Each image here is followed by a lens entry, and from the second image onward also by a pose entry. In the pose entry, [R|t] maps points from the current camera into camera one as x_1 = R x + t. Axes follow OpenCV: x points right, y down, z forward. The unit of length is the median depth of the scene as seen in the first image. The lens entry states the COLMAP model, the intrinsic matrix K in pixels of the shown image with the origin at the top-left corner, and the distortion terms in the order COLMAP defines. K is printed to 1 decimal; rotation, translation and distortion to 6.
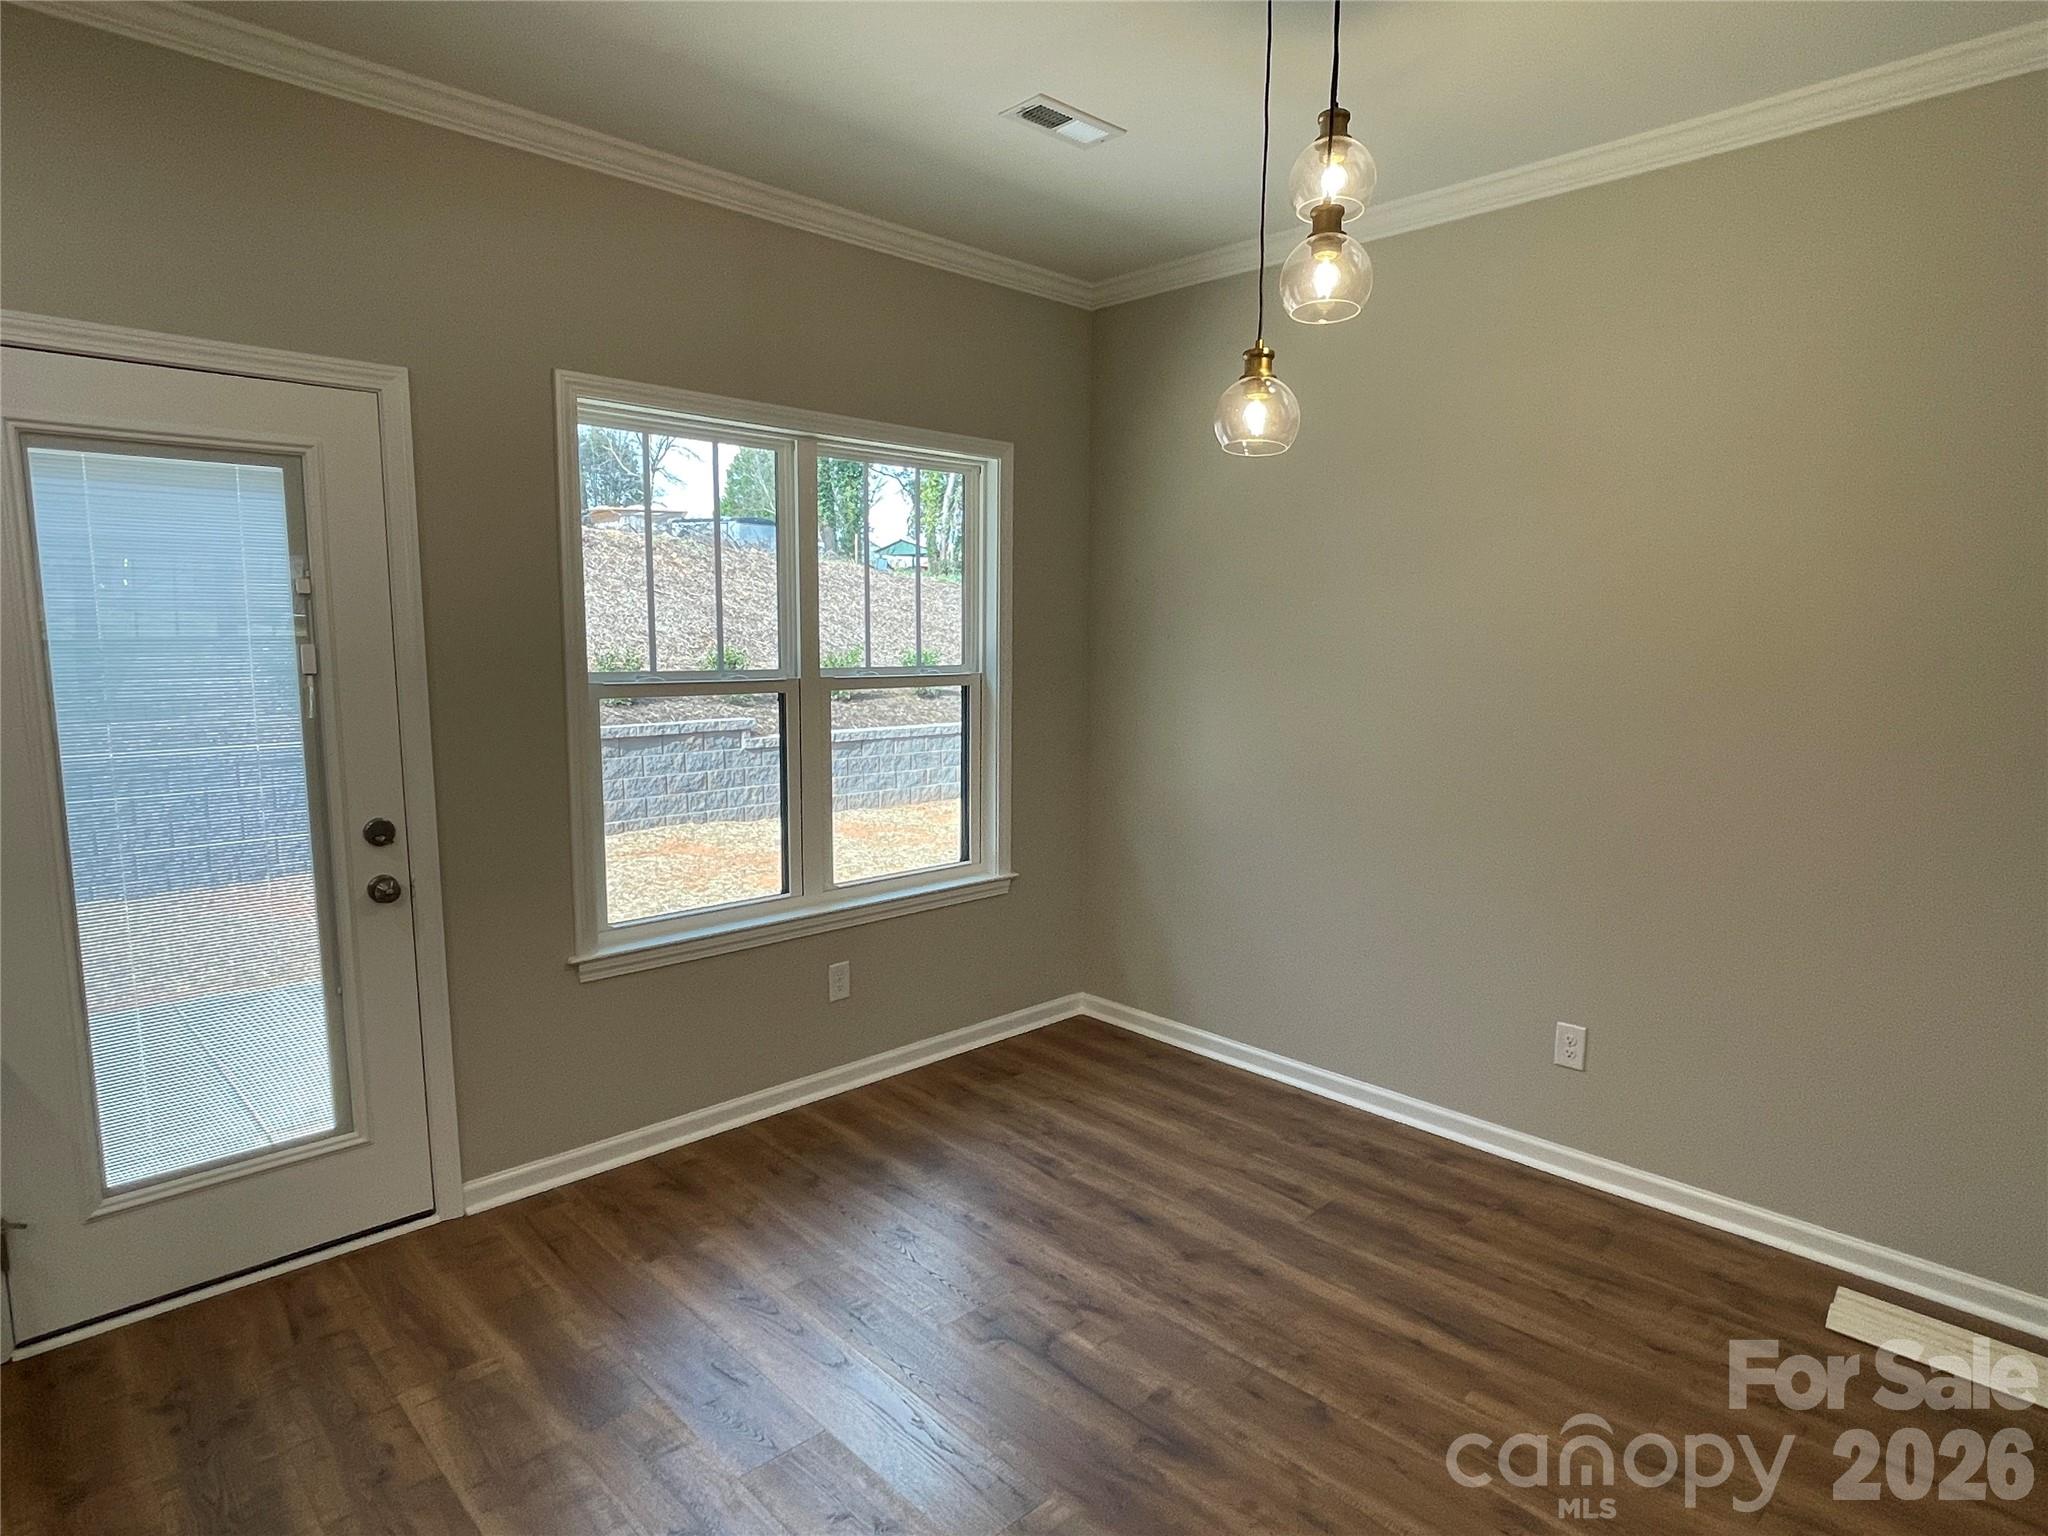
lens RADIAL K [[1148.0, 0, 1024.8], [0, 1148.0, 775.3], [0, 0, 1]] dist [-0.005238, -0.002458]
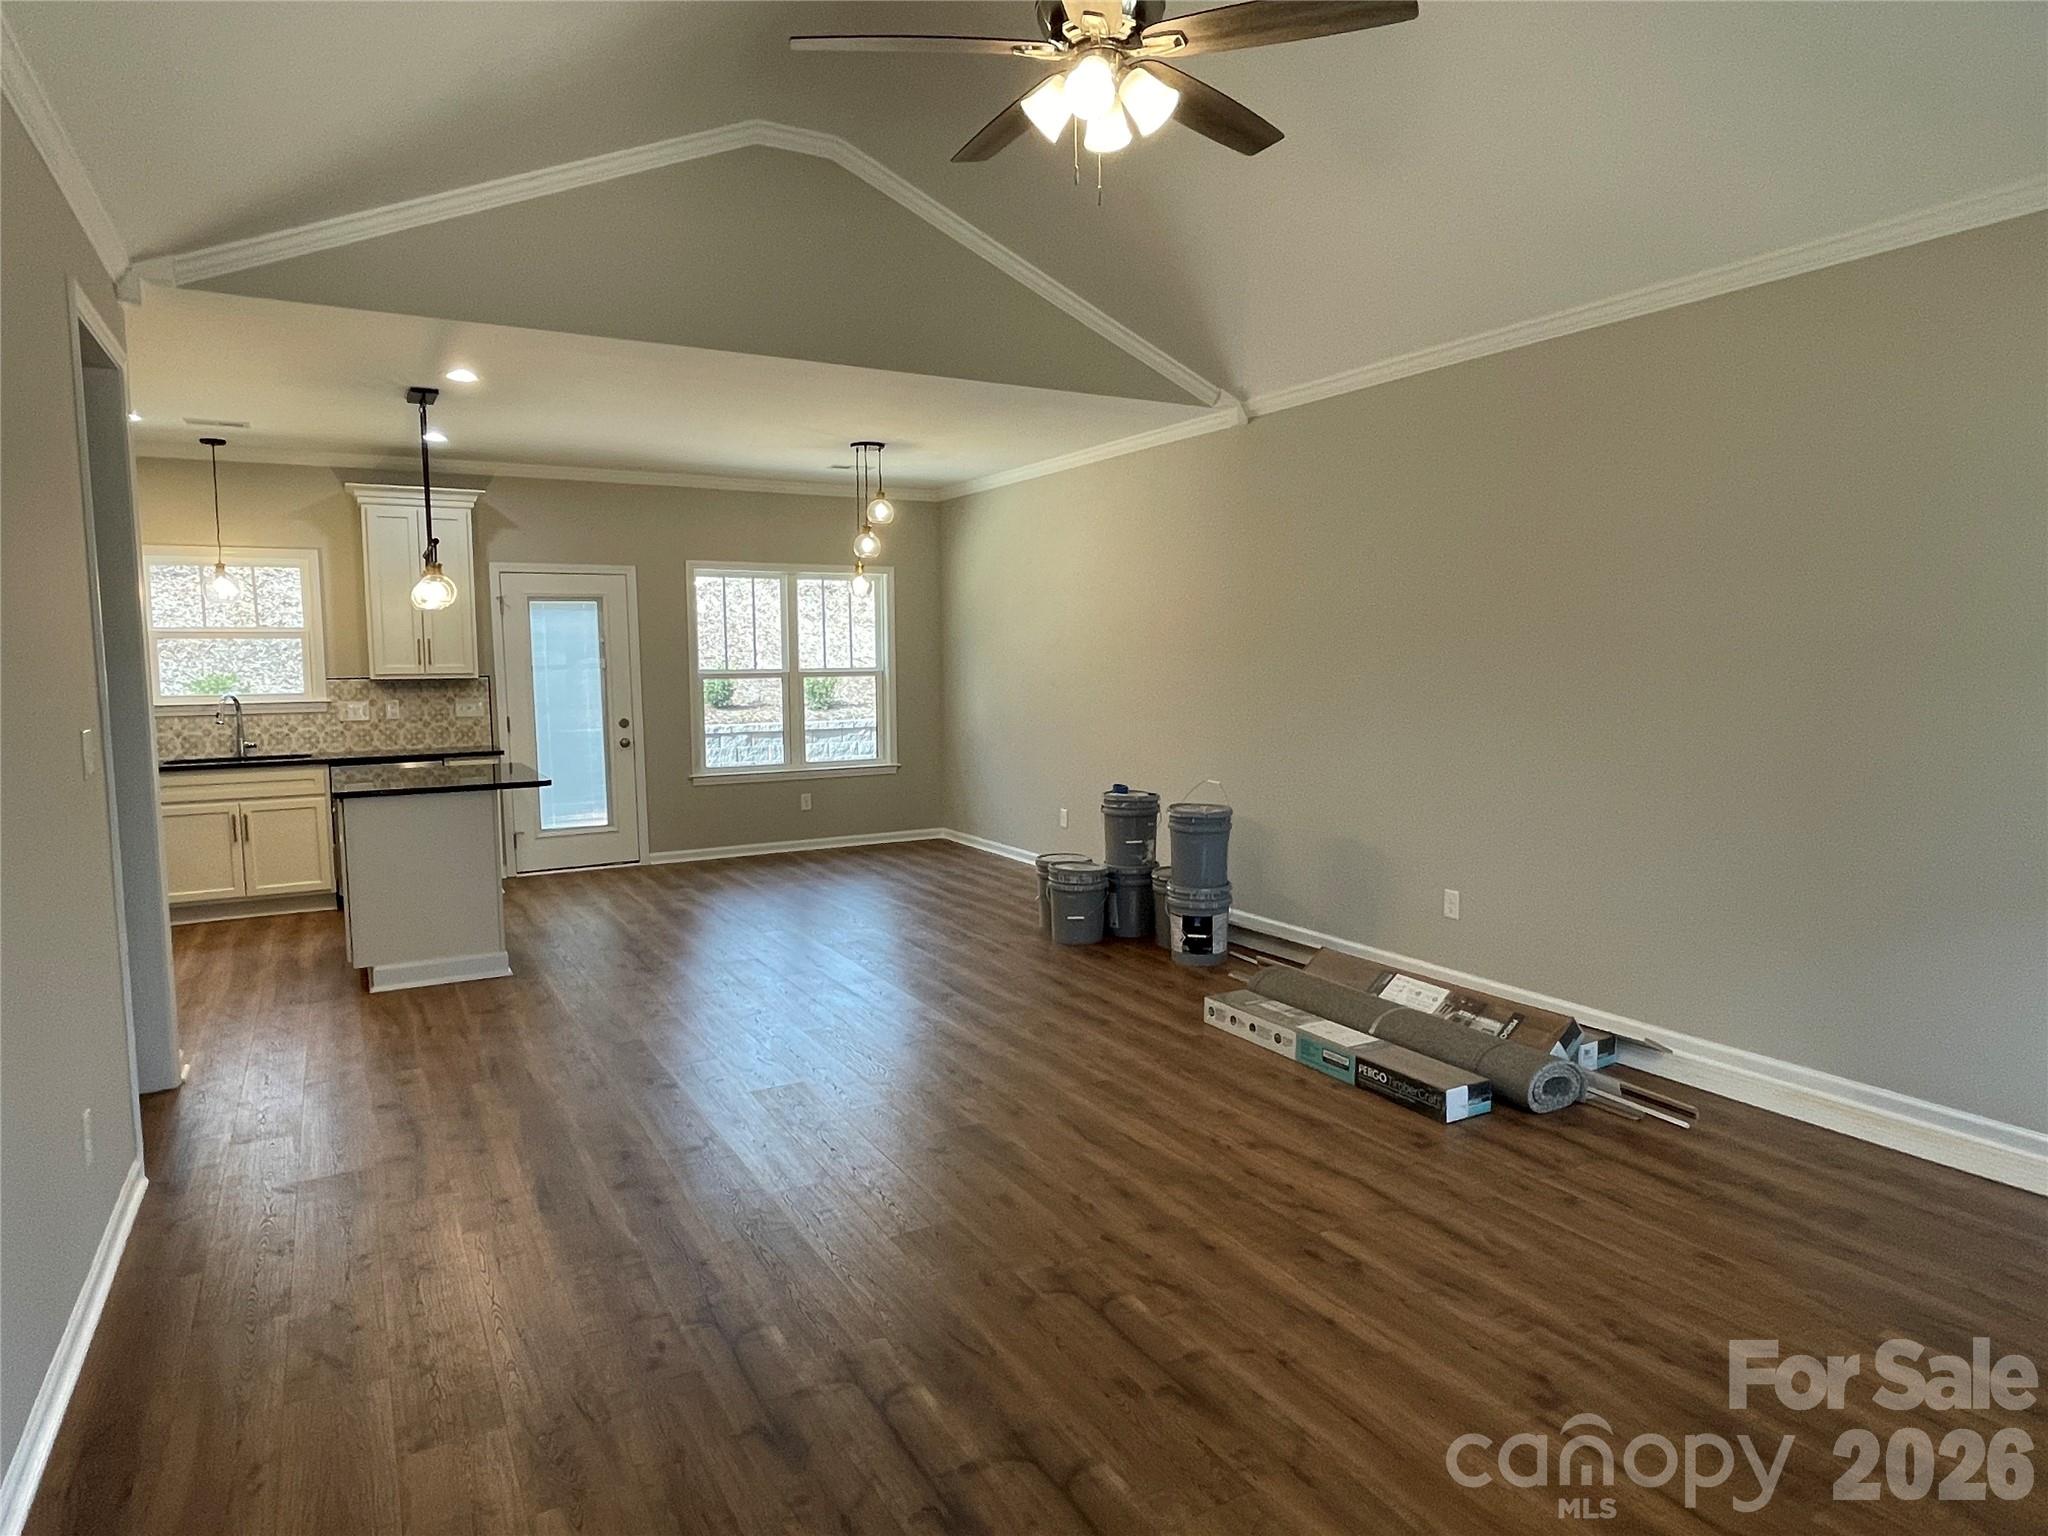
lens RADIAL K [[1230.8, 0, 1031.2], [0, 1230.8, 773.4], [0, 0, 1]] dist [0.005010, -0.000014]
pose [[0.968159, 0.007691, -0.250218, 1.008131], [-0.015277, 0.999480, -0.028391, 0.206414], [0.249870, 0.031310, 0.967773, -1.455929]]
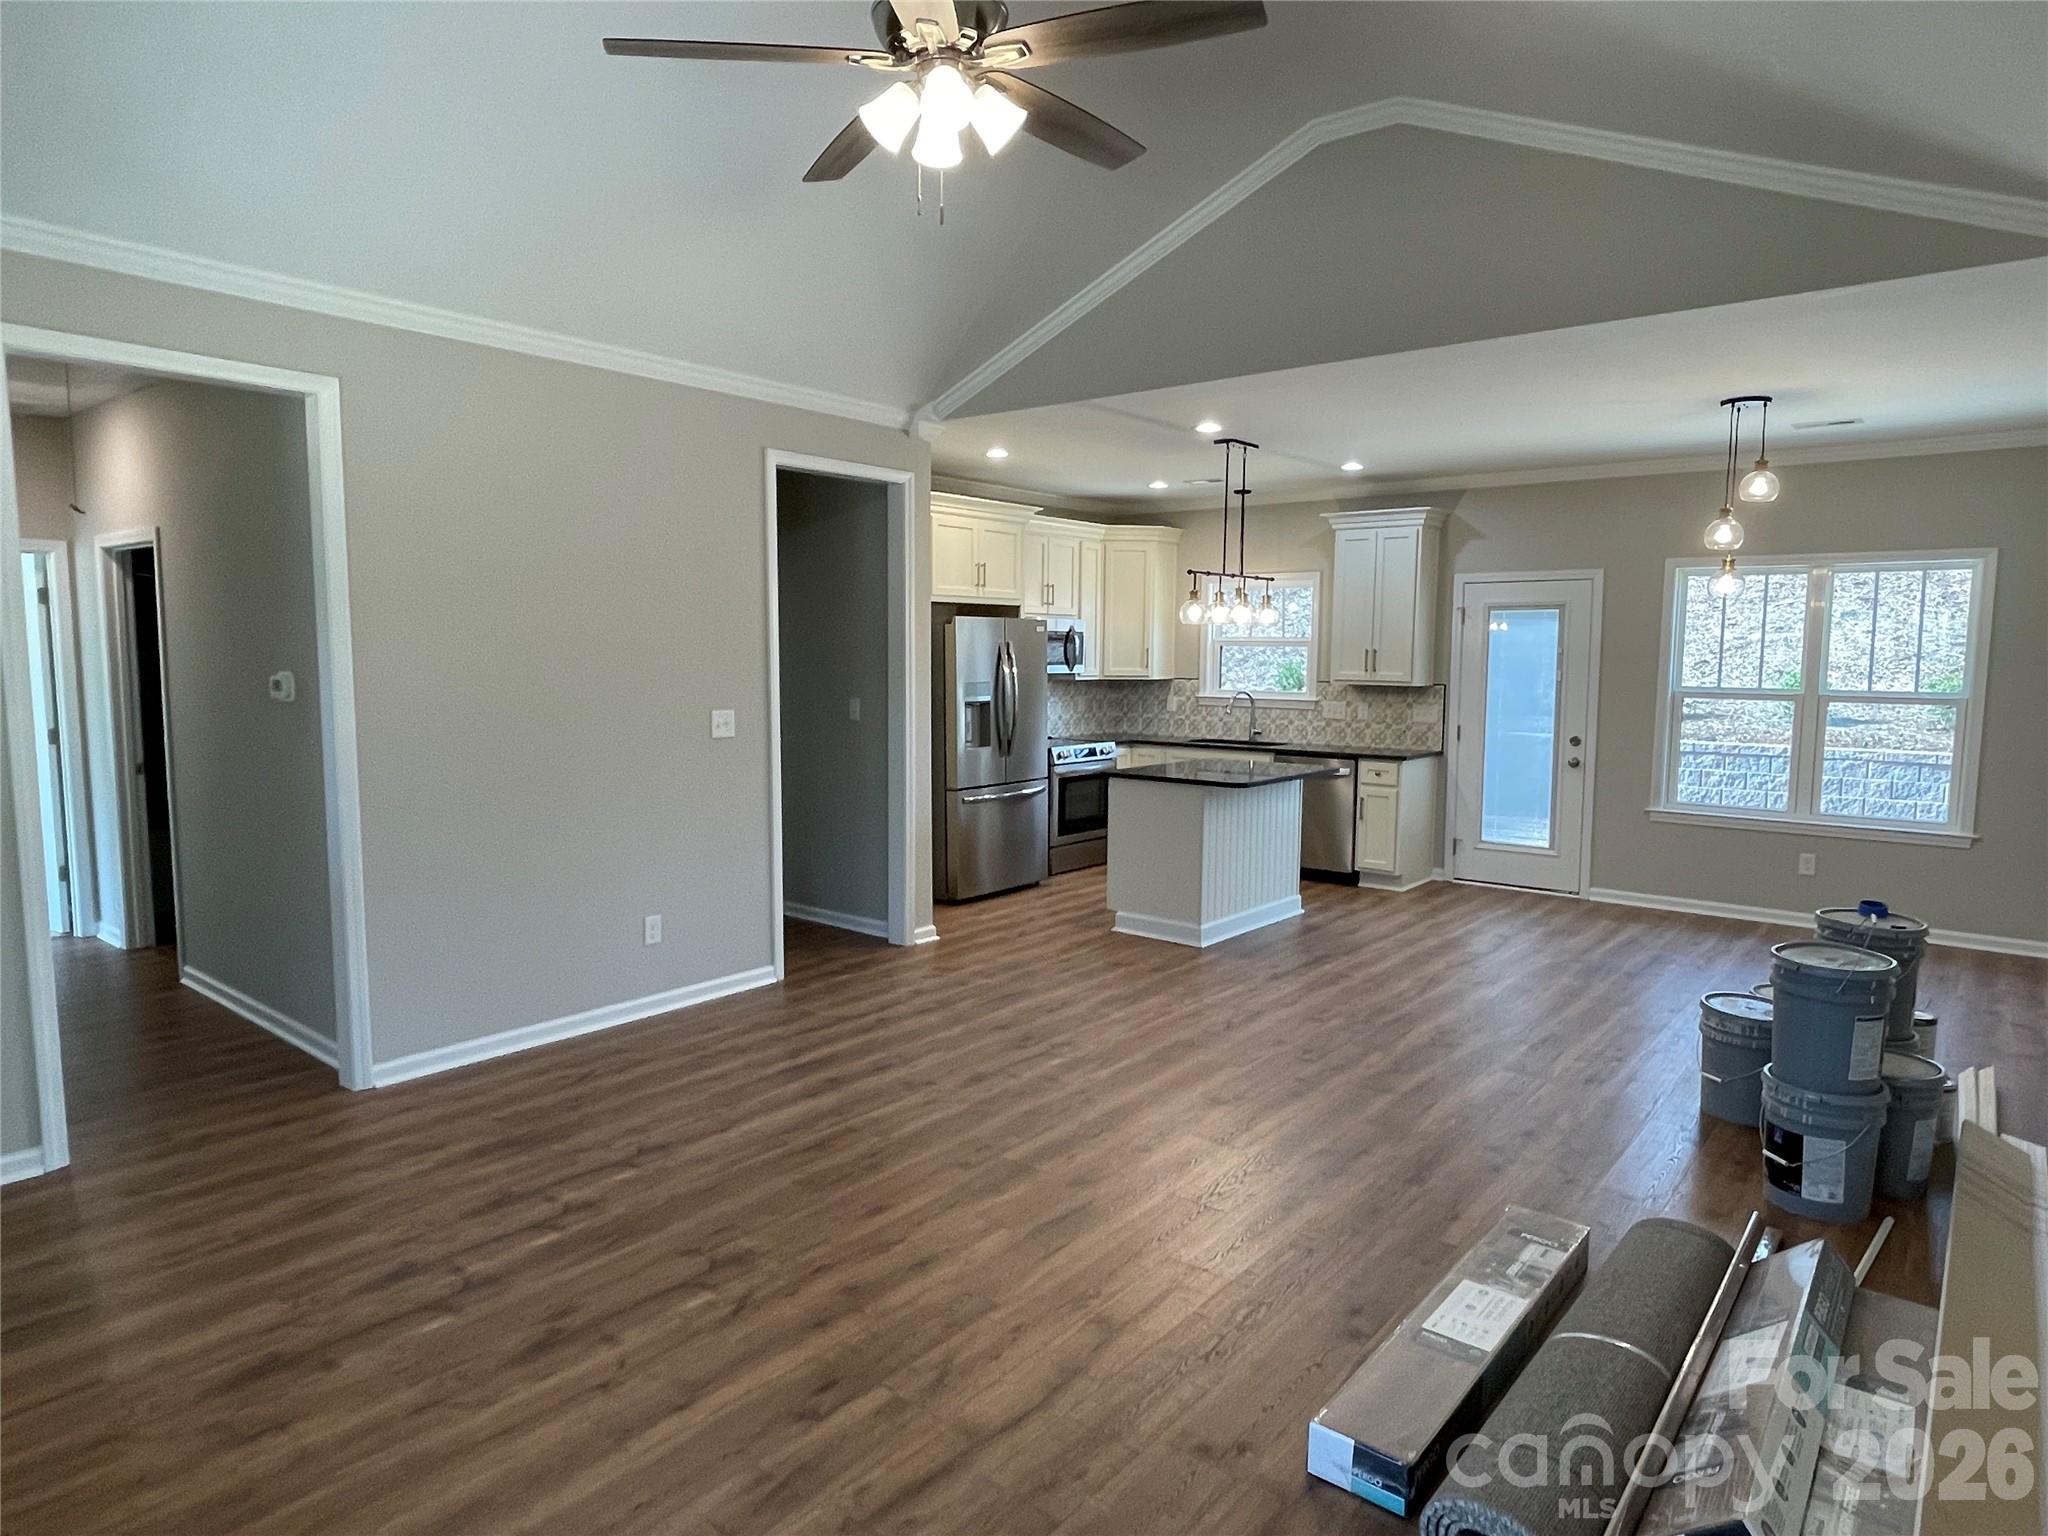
lens RADIAL K [[1222.1, 0, 999.8], [0, 1222.1, 771.6], [0, 0, 1]] dist [0.002517, -0.000434]
pose [[0.099240, 0.095037, -0.990515, 1.761522], [-0.131984, 0.987891, 0.081562, 0.053479], [0.986272, 0.122638, 0.110582, -0.523018]]
